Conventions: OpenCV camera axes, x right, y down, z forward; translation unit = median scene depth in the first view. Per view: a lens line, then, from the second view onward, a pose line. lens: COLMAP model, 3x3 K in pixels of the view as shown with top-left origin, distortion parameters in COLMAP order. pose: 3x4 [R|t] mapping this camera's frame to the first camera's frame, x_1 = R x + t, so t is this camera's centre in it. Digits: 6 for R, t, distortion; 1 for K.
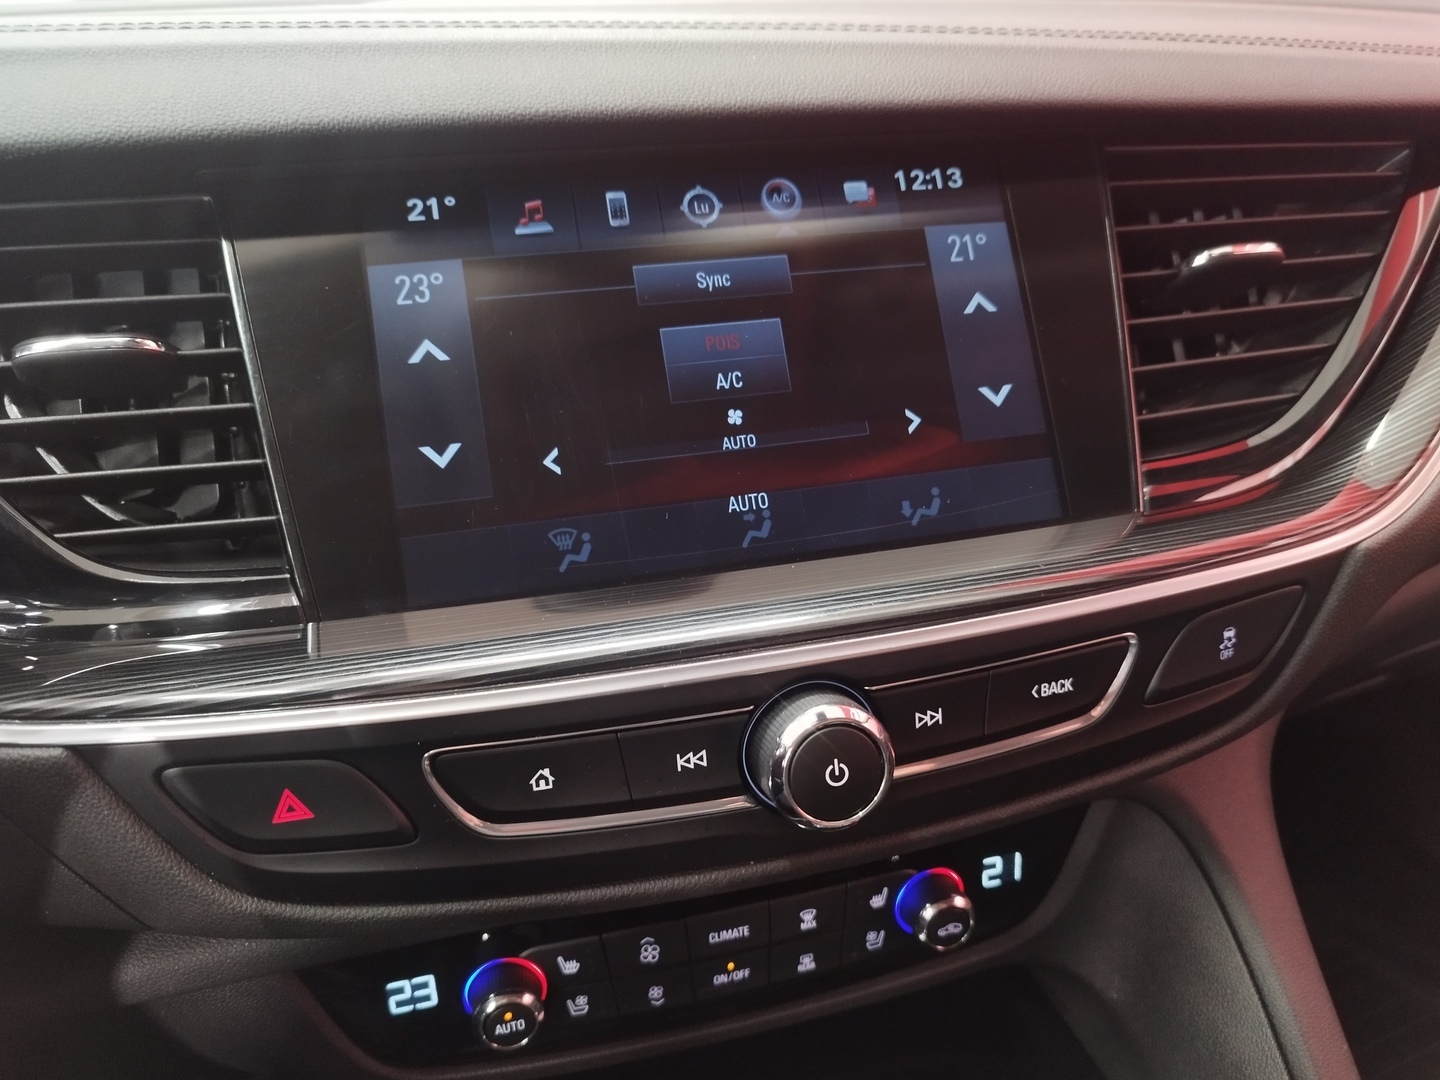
lens RADIAL K [[1119.2, 0, 727.0], [0, 1119.2, 502.2], [0, 0, 1]] dist [-0.059412, 0.045810]
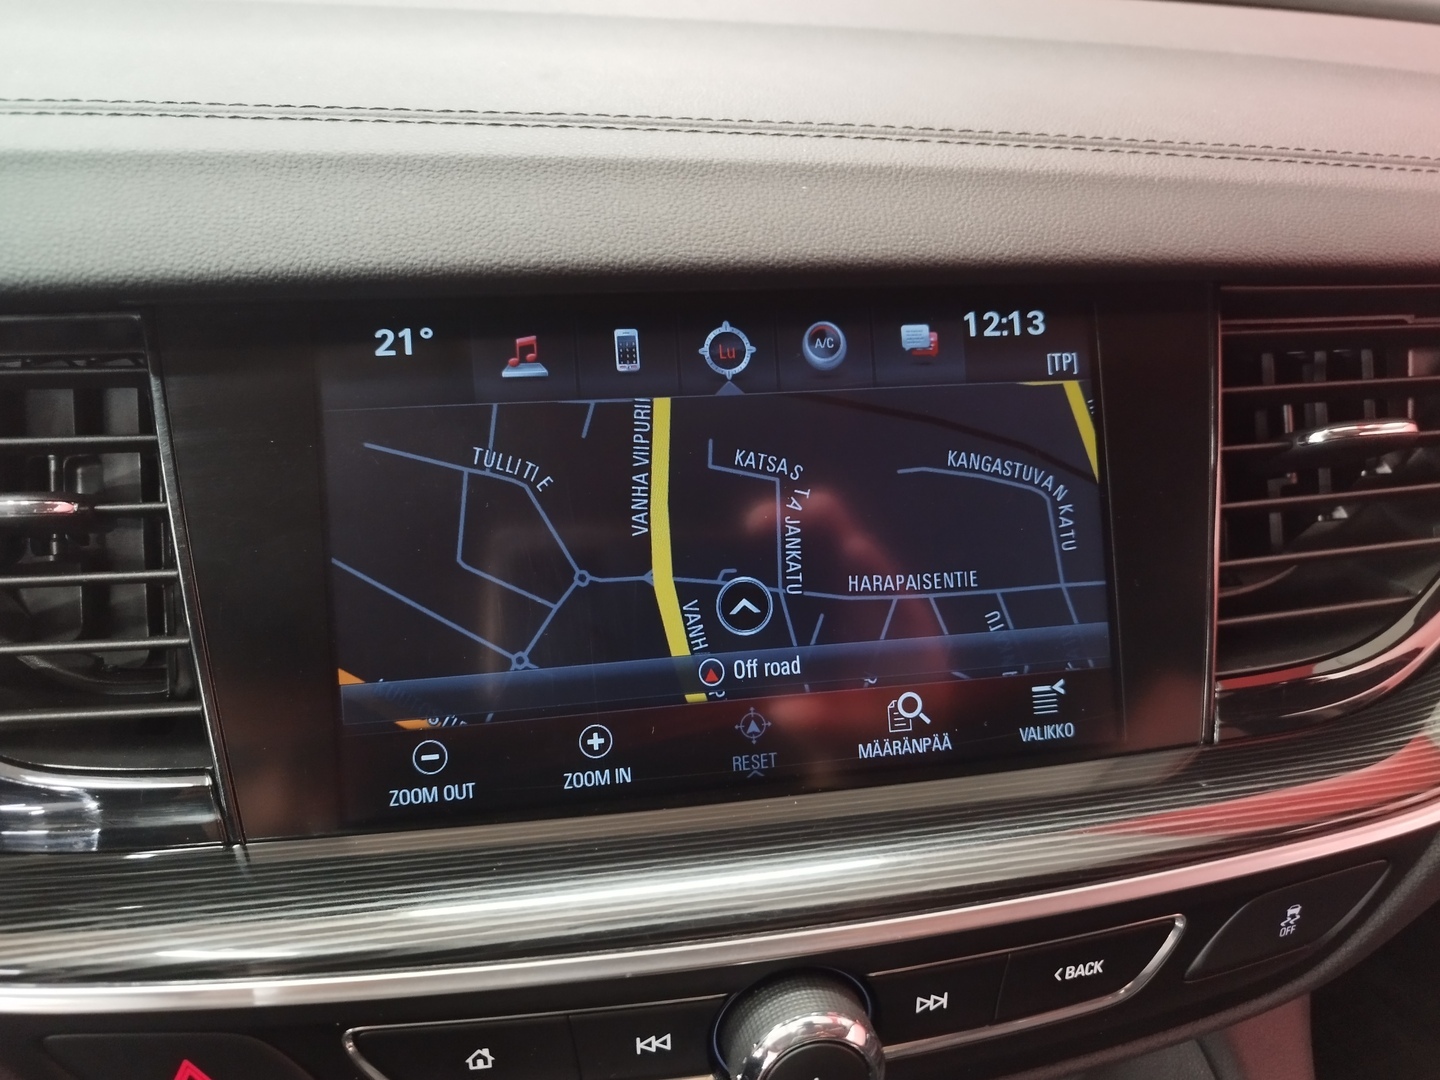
lens RADIAL K [[1119.2, 0, 727.0], [0, 1119.2, 502.2], [0, 0, 1]] dist [-0.059412, 0.045810]
pose [[0.995515, 0.087848, -0.035122, 0.015222], [-0.083751, 0.990965, 0.104757, -0.228852], [0.044008, -0.101346, 0.993877, 0.147838]]
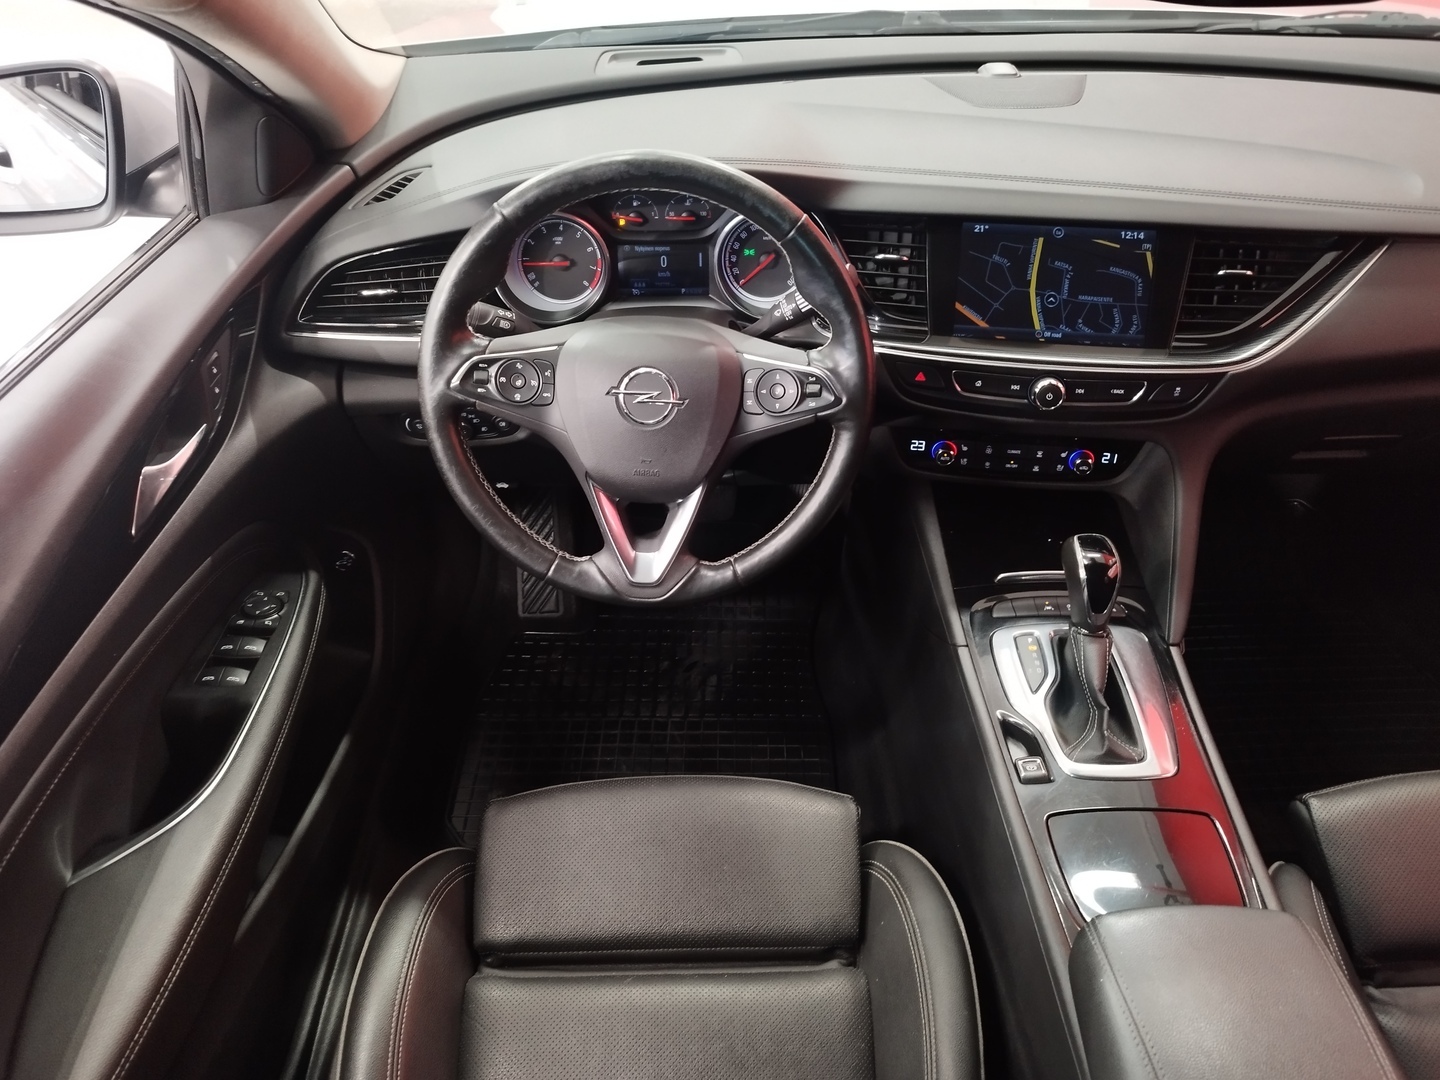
lens RADIAL K [[1078.7, 0, 711.0], [0, 1078.7, 540.8], [0, 0, 1]] dist [0.006767, -0.006137]
pose [[0.923195, 0.252359, -0.289872, 0.183622], [-0.160961, 0.938767, 0.304644, -0.215224], [0.349002, -0.234587, 0.907285, -2.515960]]
